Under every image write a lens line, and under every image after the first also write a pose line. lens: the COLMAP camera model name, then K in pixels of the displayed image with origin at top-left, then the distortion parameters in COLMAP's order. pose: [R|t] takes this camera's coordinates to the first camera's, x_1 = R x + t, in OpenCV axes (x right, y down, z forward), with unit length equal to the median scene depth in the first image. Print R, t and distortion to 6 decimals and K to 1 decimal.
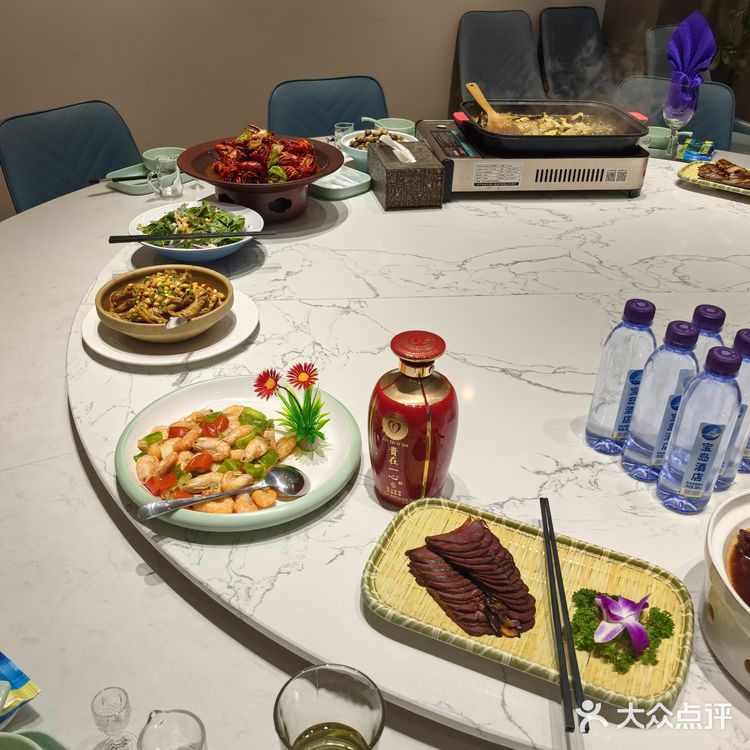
lens RADIAL K [[826.7, 0, 373.6], [0, 826.7, 359.9], [0, 0, 1]] dist [0.131444, -0.326942]
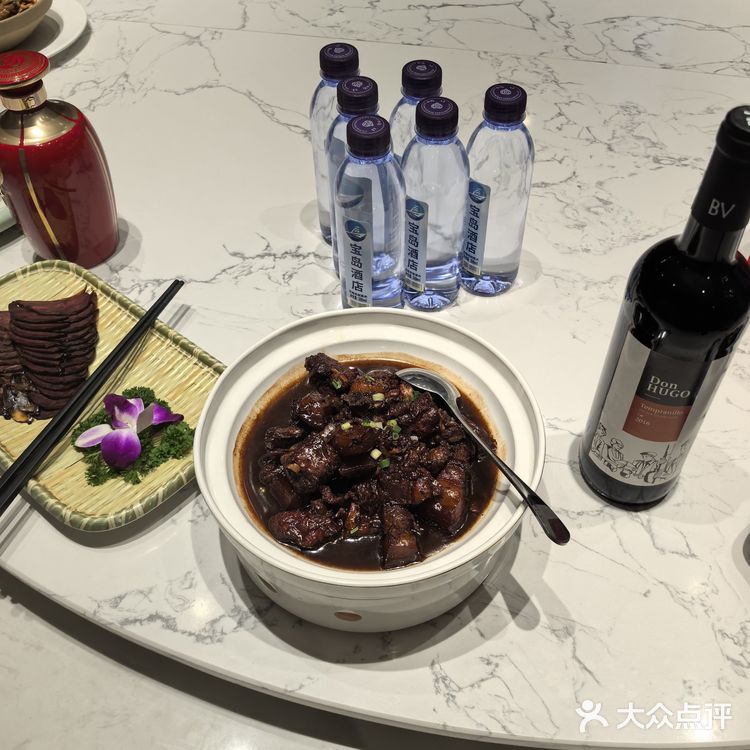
lens RADIAL K [[826.7, 0, 373.6], [0, 826.7, 359.9], [0, 0, 1]] dist [0.131444, -0.326942]
pose [[0.959549, 0.182642, -0.214260, 0.539481], [-0.118553, 0.952383, 0.280912, -0.016243], [0.255364, -0.244148, 0.935511, 0.223674]]
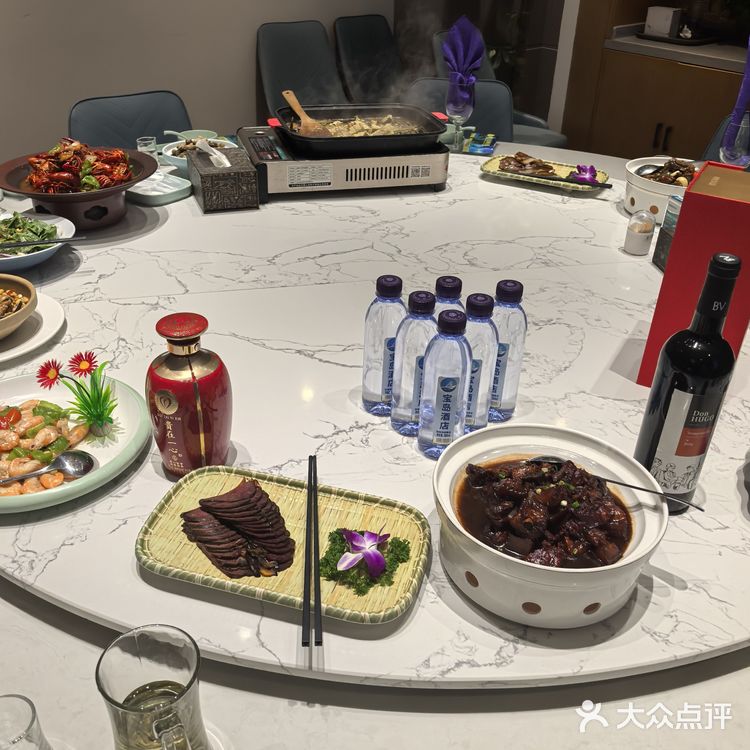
lens RADIAL K [[809.8, 0, 355.0], [0, 809.8, 367.8], [0, 0, 1]] dist [0.156345, -0.412522]
pose [[0.991563, -0.074382, 0.106164, 0.141835], [0.074406, 0.997221, 0.003744, 0.043938], [-0.106148, 0.004187, 0.994342, -0.082293]]
